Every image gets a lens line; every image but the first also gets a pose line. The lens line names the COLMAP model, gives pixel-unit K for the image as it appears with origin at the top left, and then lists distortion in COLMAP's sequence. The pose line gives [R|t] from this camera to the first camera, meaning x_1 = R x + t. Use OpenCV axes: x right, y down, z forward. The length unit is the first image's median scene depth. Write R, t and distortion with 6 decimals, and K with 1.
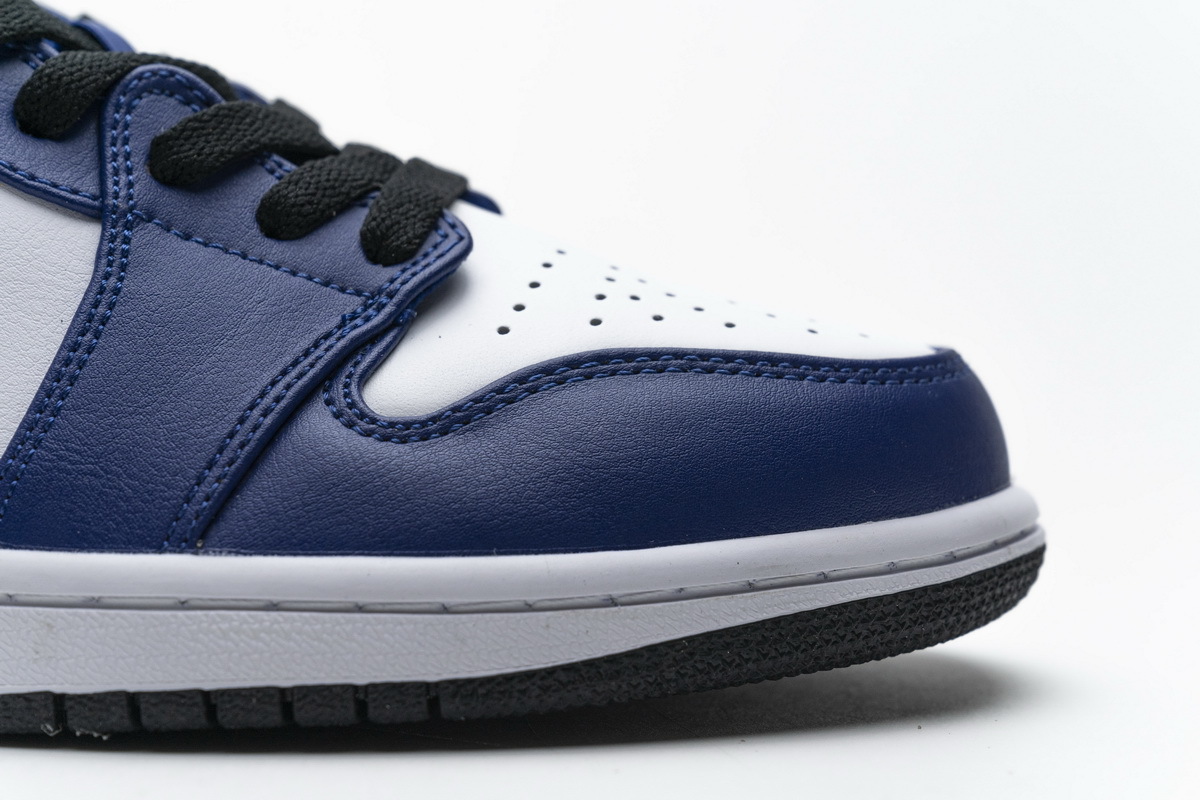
lens RADIAL K [[2380.4, 0, 600.0], [0, 2380.4, 400.0], [0, 0, 1]] dist [0.006954, 0.026172]
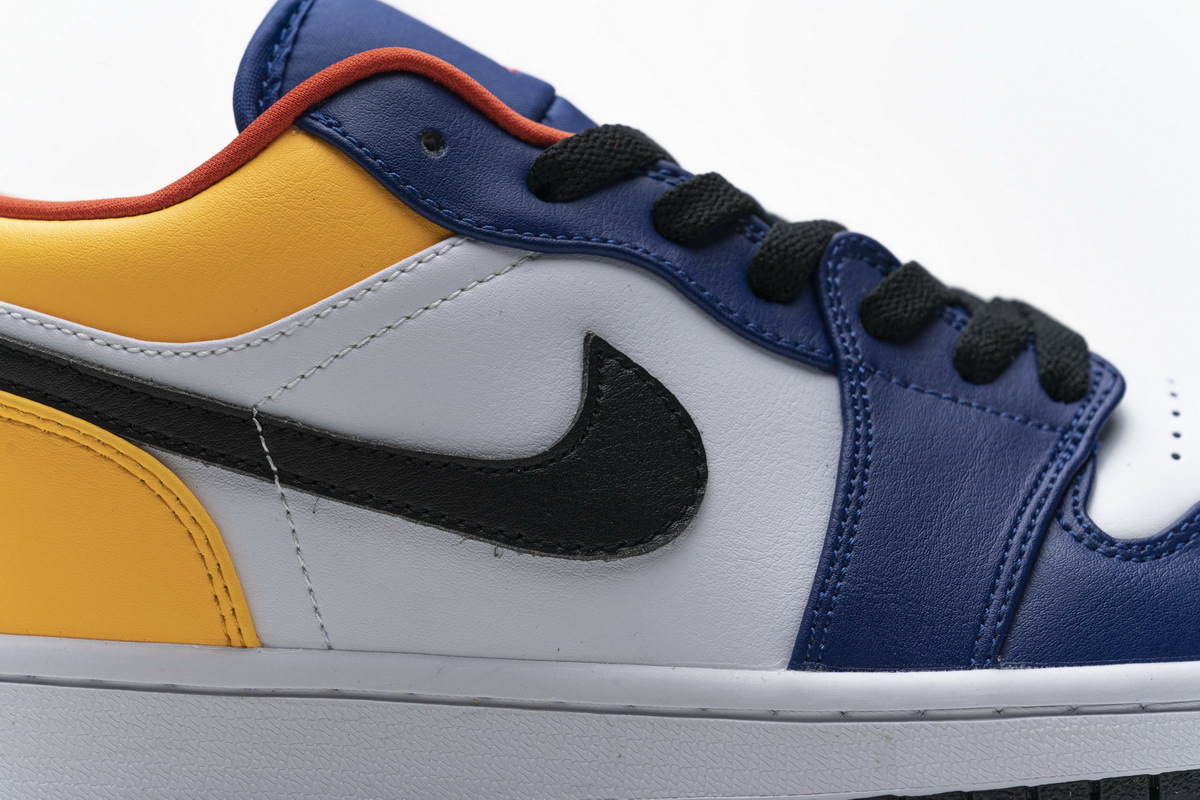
lens RADIAL K [[2380.4, 0, 600.0], [0, 2380.4, 400.0], [0, 0, 1]] dist [0.006954, 0.026172]
pose [[0.993289, -0.036783, 0.109652, -0.446951], [0.038281, 0.999200, -0.011582, -0.054406], [-0.109138, 0.015702, 0.993903, -0.113986]]
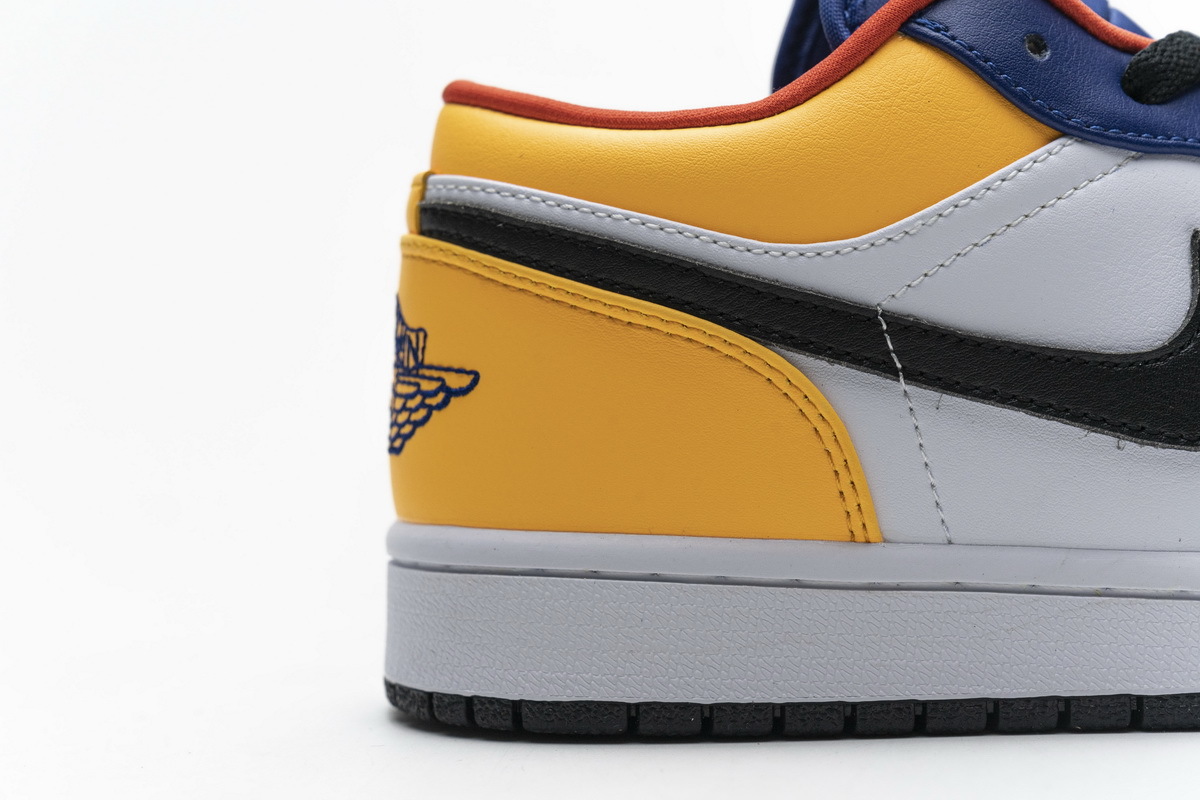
lens RADIAL K [[2380.4, 0, 600.0], [0, 2380.4, 400.0], [0, 0, 1]] dist [0.006954, 0.026172]
pose [[0.993715, -0.050252, 0.100023, -0.720213], [0.052246, 0.998482, -0.017416, -0.014383], [-0.098996, 0.022532, 0.994833, -0.104065]]
